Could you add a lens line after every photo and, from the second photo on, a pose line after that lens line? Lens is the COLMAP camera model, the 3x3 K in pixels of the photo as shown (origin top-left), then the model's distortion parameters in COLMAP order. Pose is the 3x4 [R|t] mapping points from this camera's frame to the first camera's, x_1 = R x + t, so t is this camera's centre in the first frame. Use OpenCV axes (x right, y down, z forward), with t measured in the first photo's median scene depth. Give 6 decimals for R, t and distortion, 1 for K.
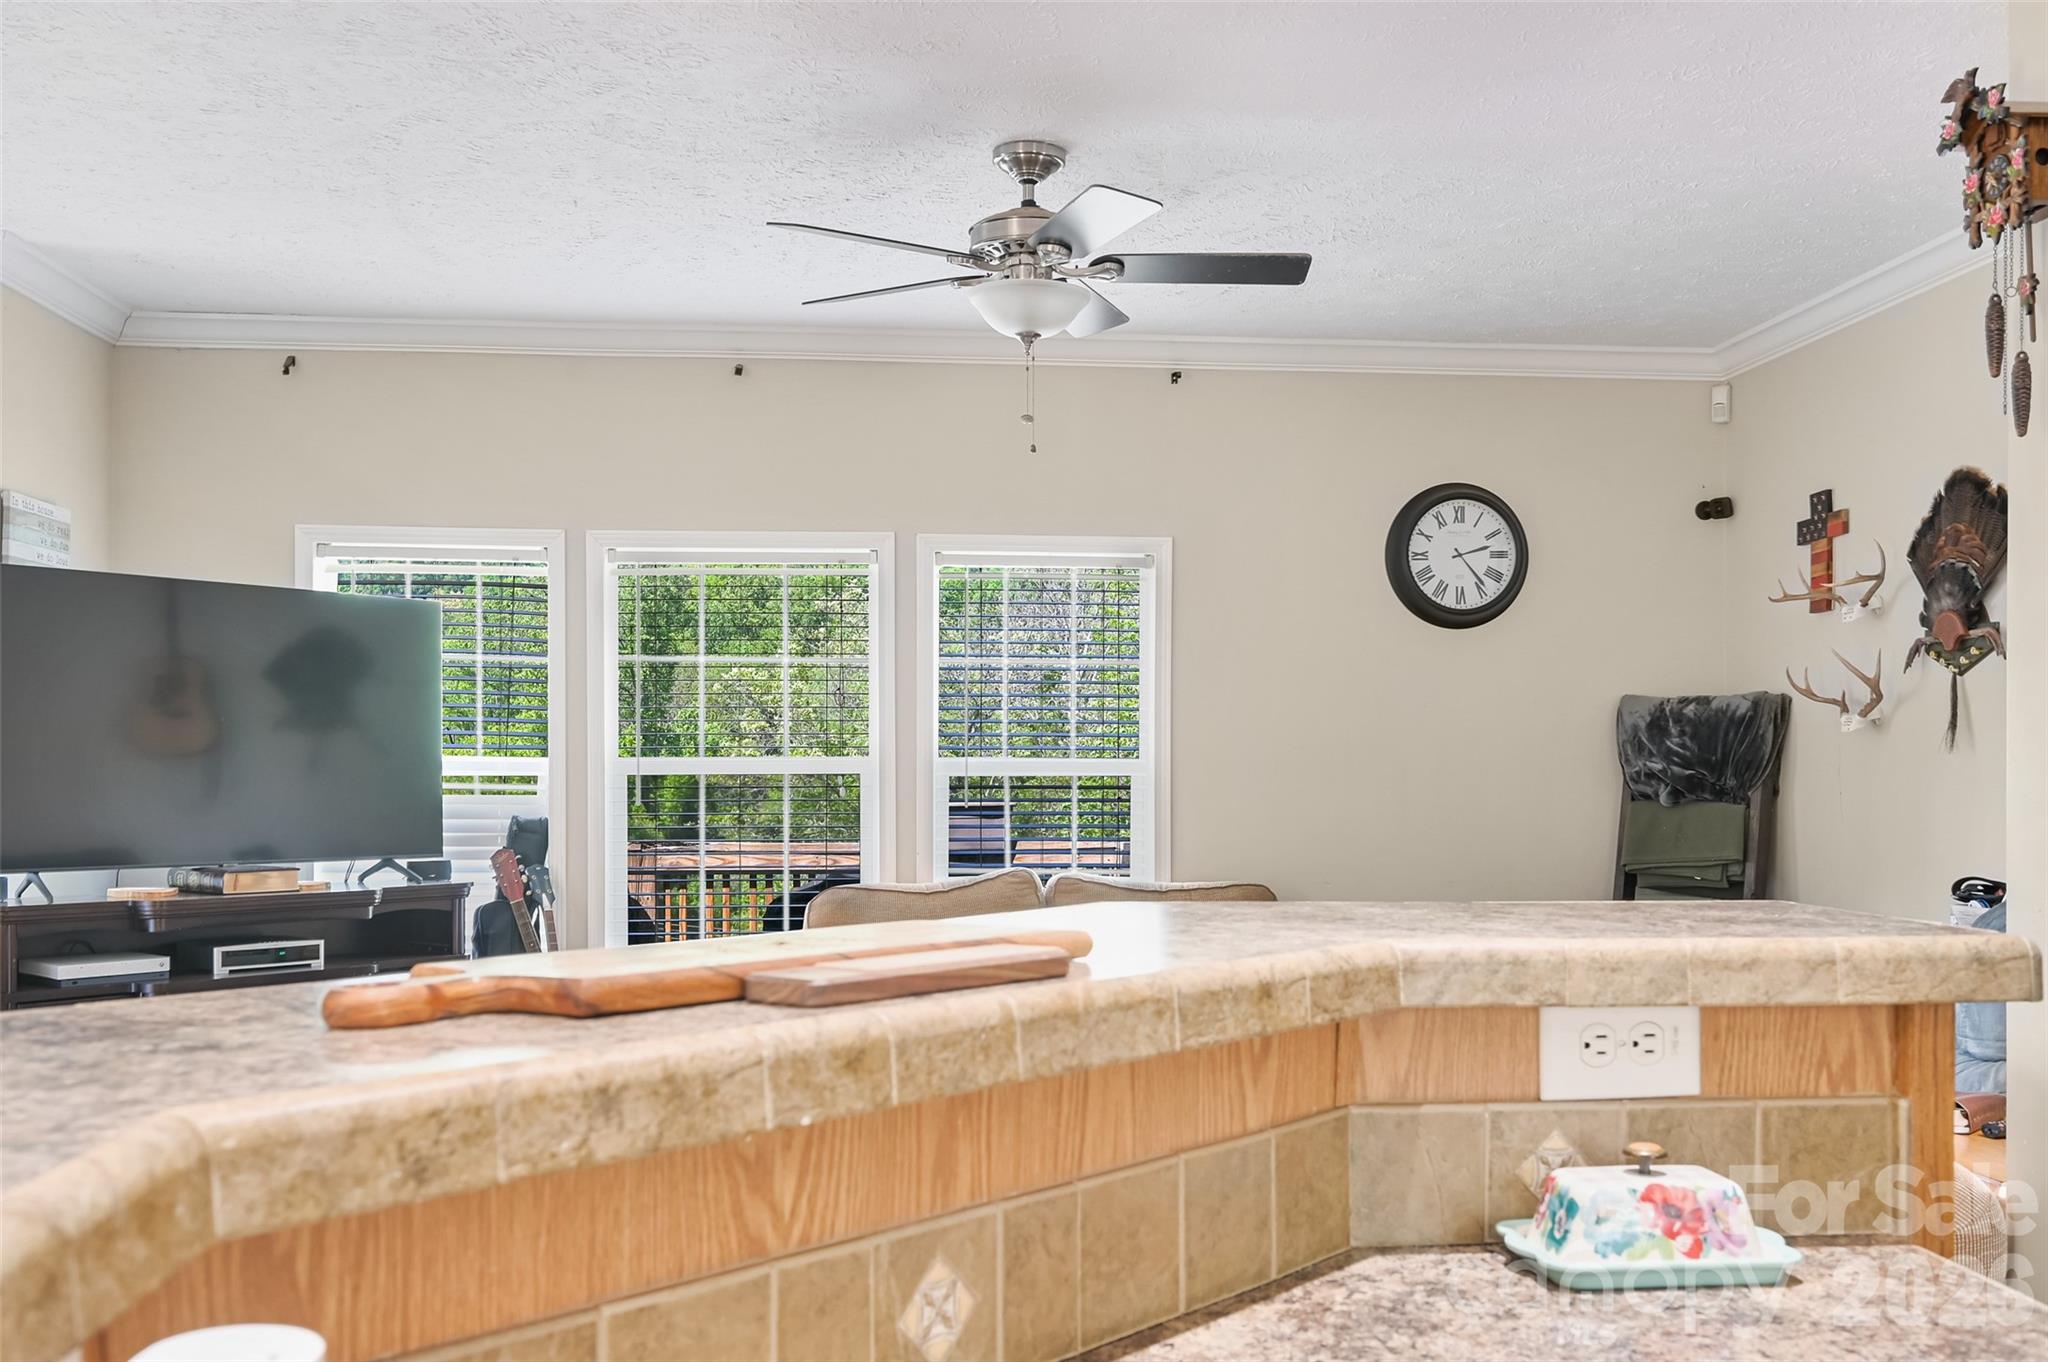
lens RADIAL K [[1852.6, 0, 1002.1], [0, 1852.6, 780.1], [0, 0, 1]] dist [0.001518, -0.001528]
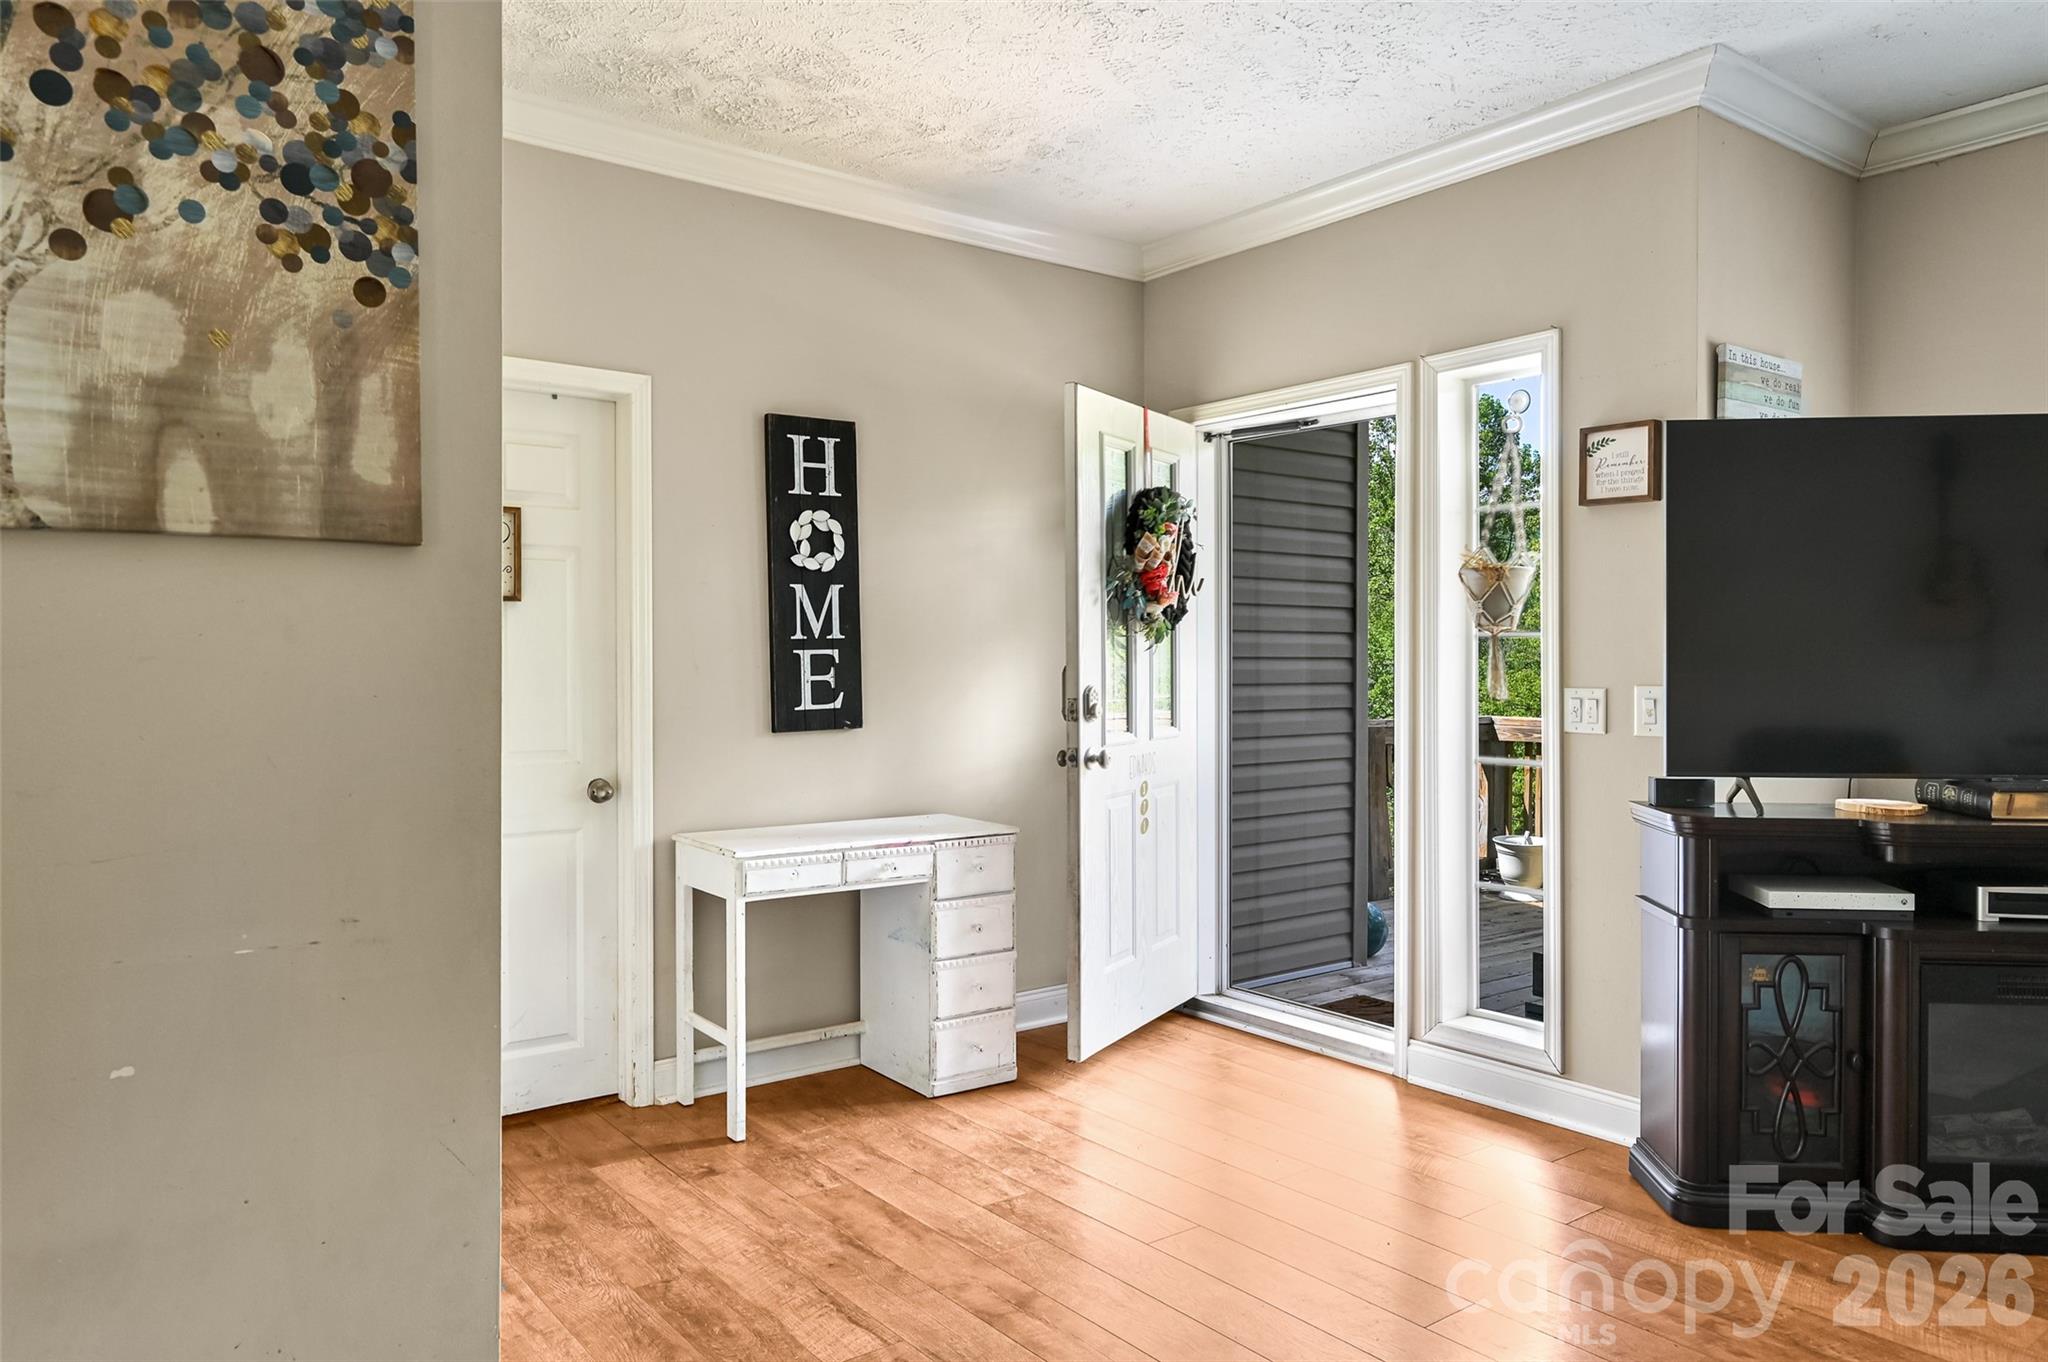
lens RADIAL K [[1372.1, 0, 1044.2], [0, 1372.1, 665.5], [0, 0, 1]] dist [-0.006583, 0.005901]
pose [[0.537028, 0.005477, -0.843546, -0.130632], [-0.003460, 0.999985, 0.004290, -0.002307], [0.843557, 0.000615, 0.537039, 0.311401]]
